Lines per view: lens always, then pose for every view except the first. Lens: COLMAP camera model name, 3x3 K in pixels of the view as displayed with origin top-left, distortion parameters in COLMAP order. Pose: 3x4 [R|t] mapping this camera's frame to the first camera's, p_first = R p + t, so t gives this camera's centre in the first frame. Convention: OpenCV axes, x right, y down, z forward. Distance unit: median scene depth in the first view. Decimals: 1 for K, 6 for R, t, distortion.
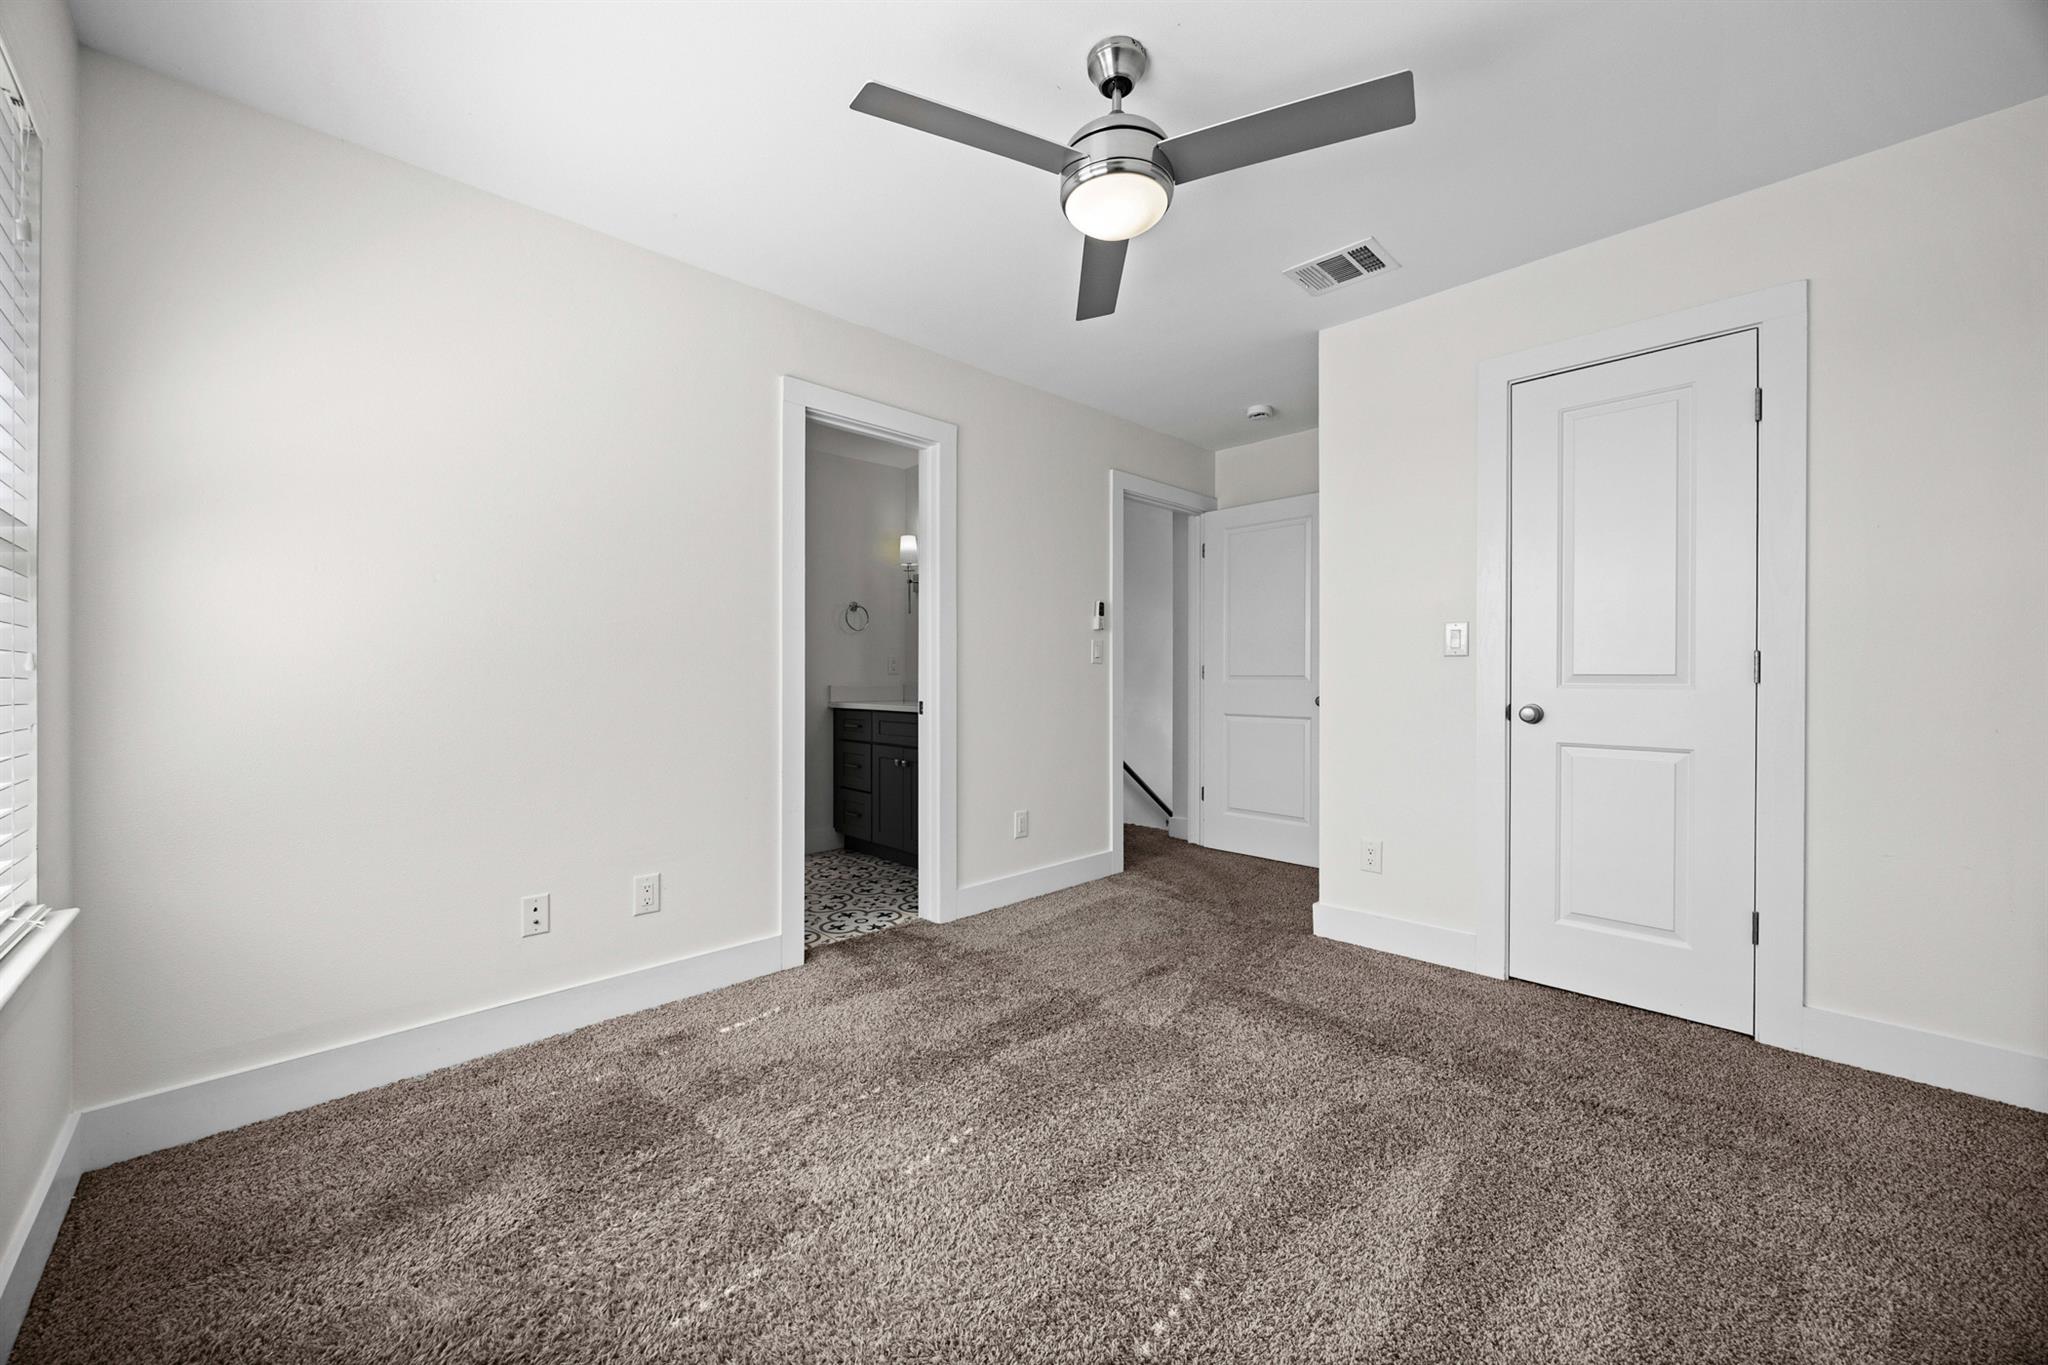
lens RADIAL K [[778.7, 0, 1022.2], [0, 778.7, 686.5], [0, 0, 1]] dist [0.002563, 0.000127]
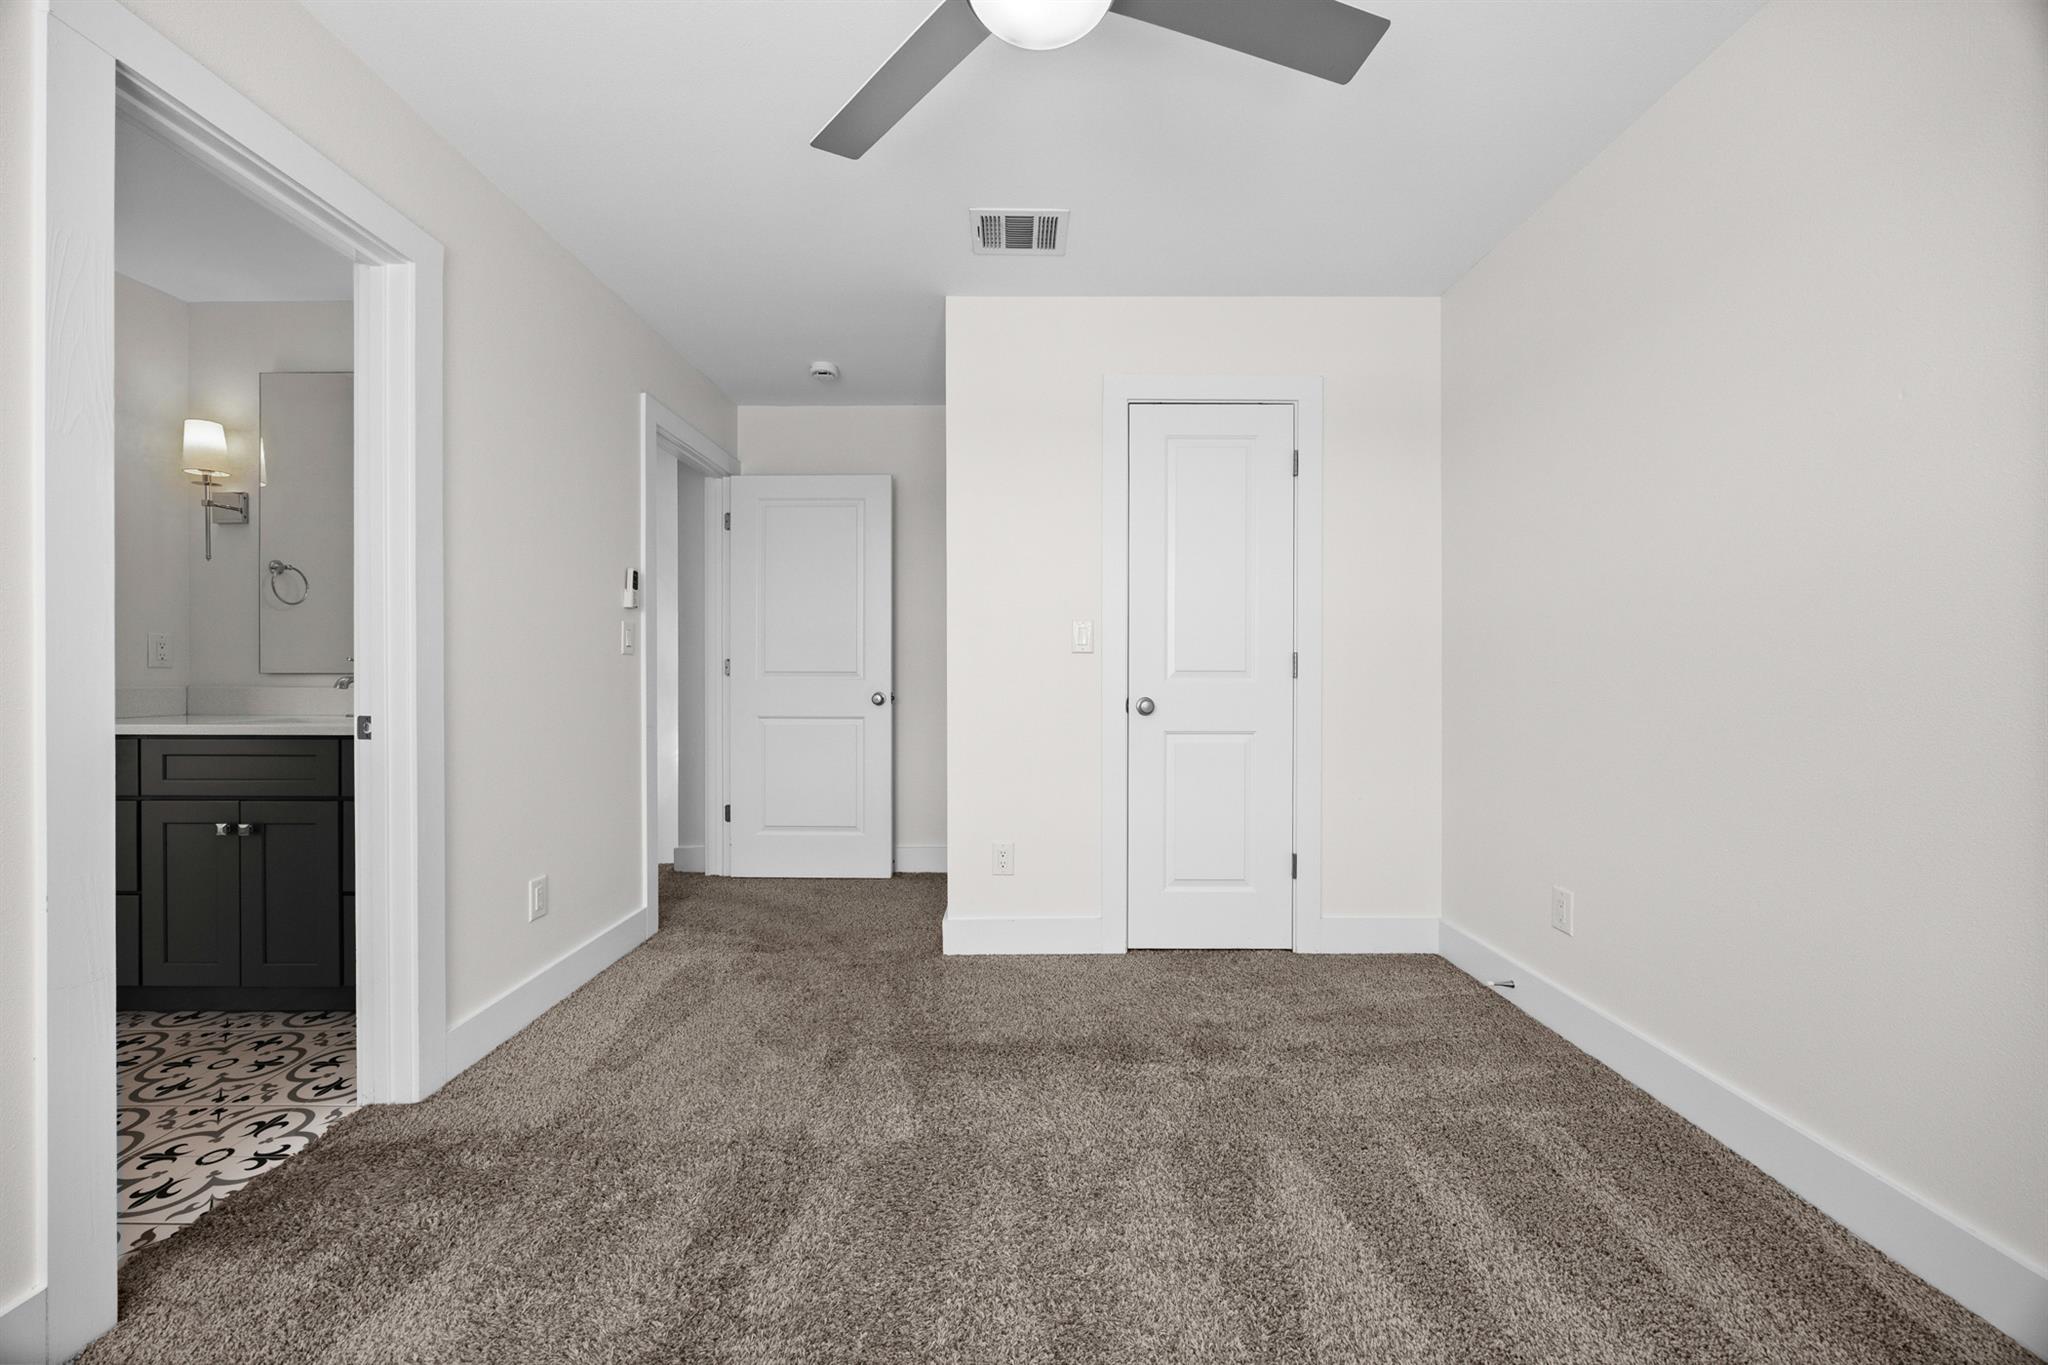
lens RADIAL K [[775.4, 0, 1017.7], [0, 775.4, 681.6], [0, 0, 1]] dist [-0.001186, -0.000195]
pose [[0.701299, -0.008149, 0.712821, -0.214892], [0.009438, 0.999953, 0.002146, -0.003138], [-0.712805, 0.005223, 0.701343, 0.302226]]
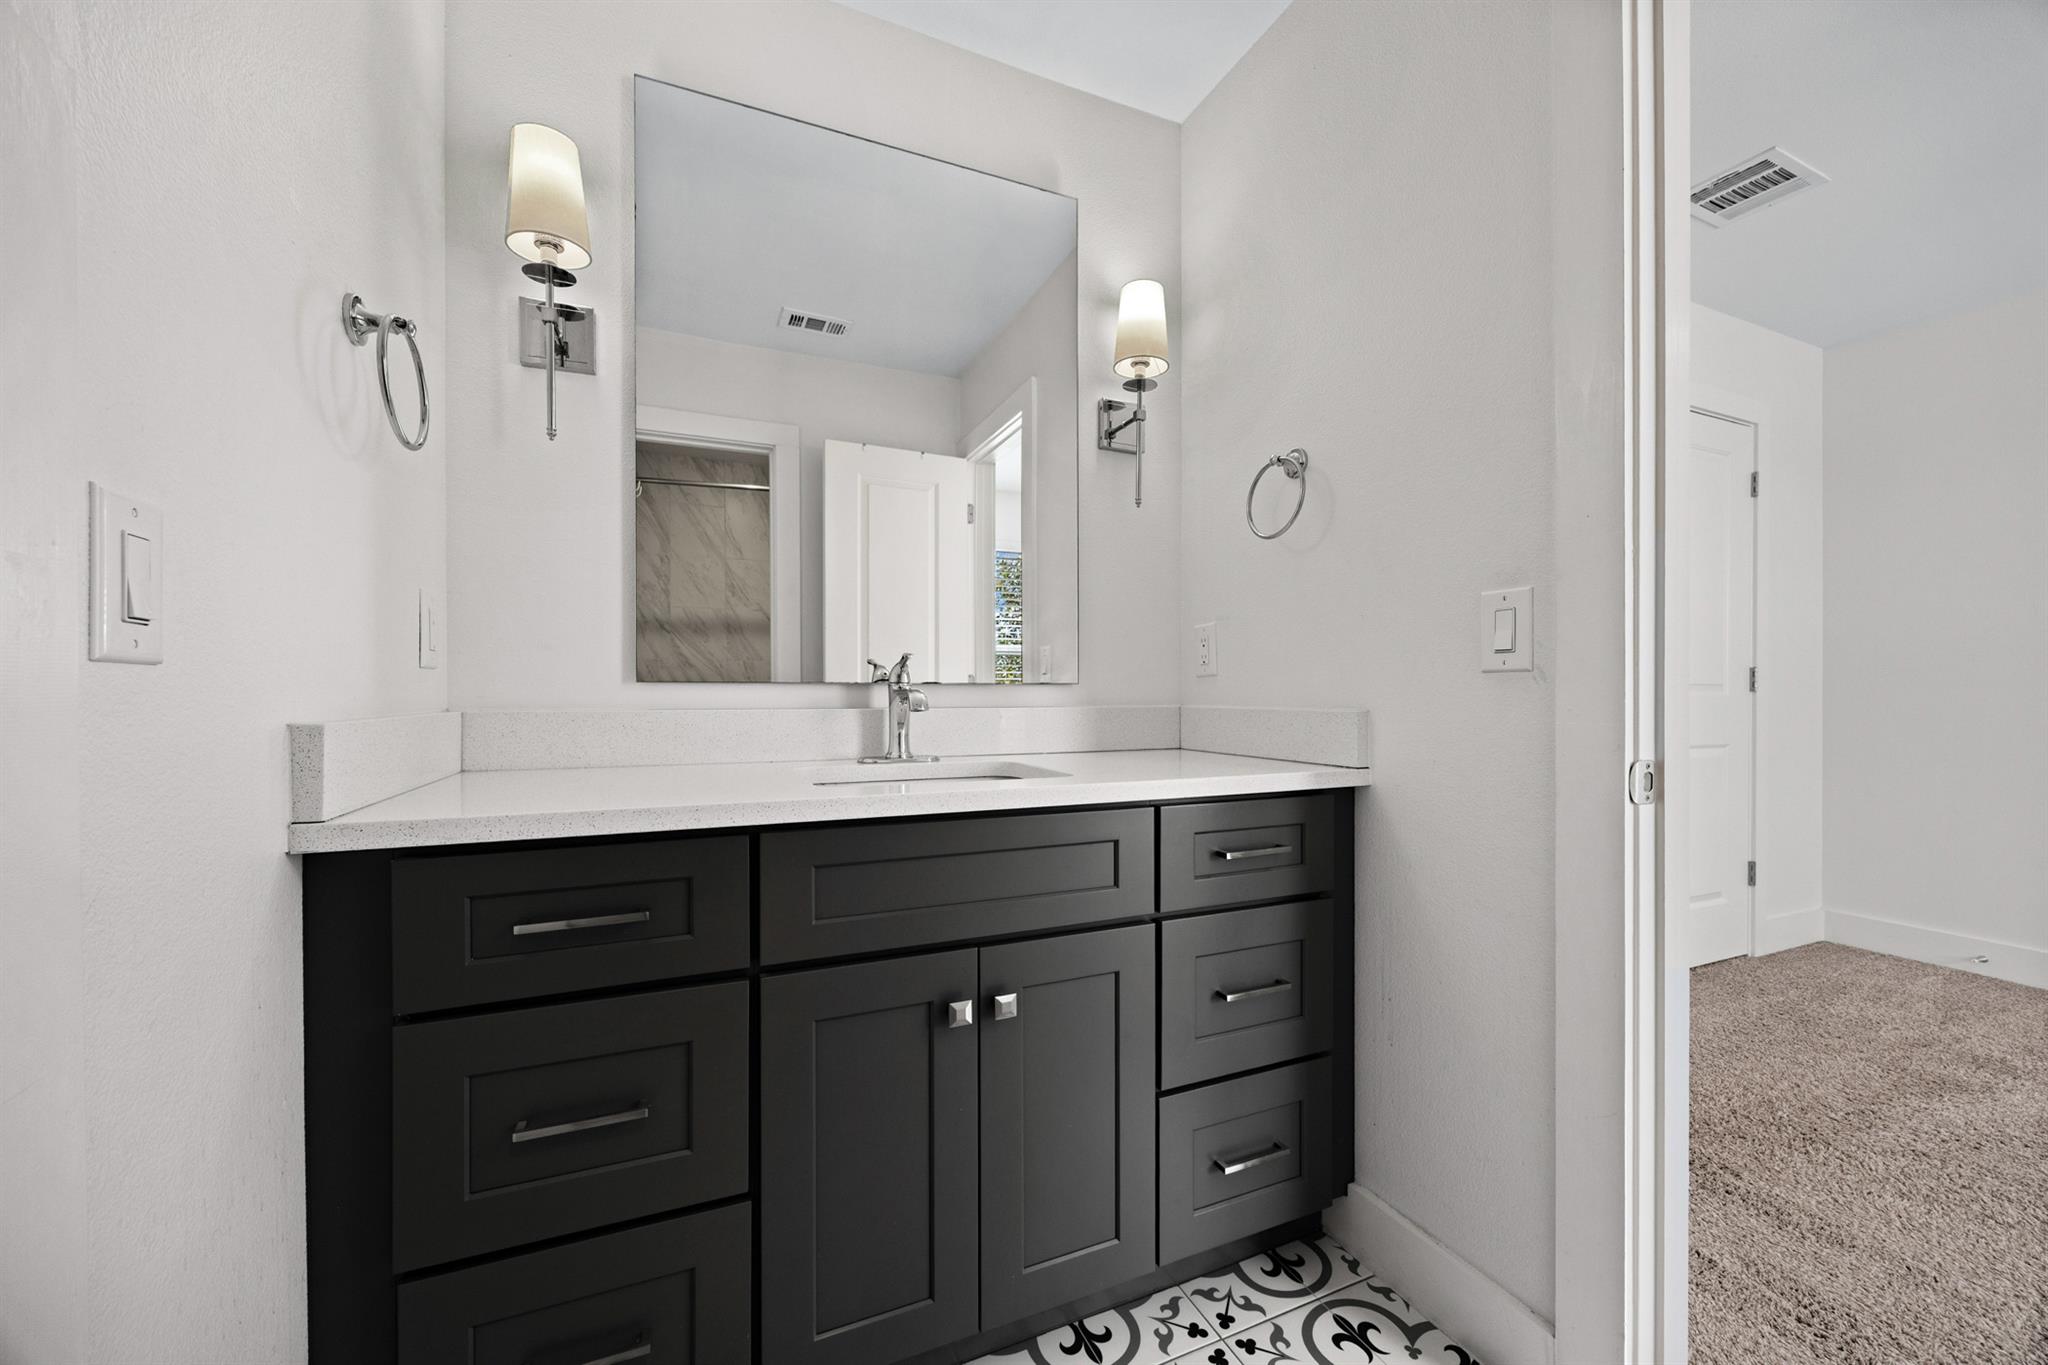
lens RADIAL K [[775.4, 0, 1017.7], [0, 775.4, 681.6], [0, 0, 1]] dist [-0.001186, -0.000195]
pose [[0.353117, 0.007977, 0.935545, -0.548286], [0.011559, 0.999850, -0.012888, -0.013944], [-0.935508, 0.015364, 0.352972, 1.224970]]
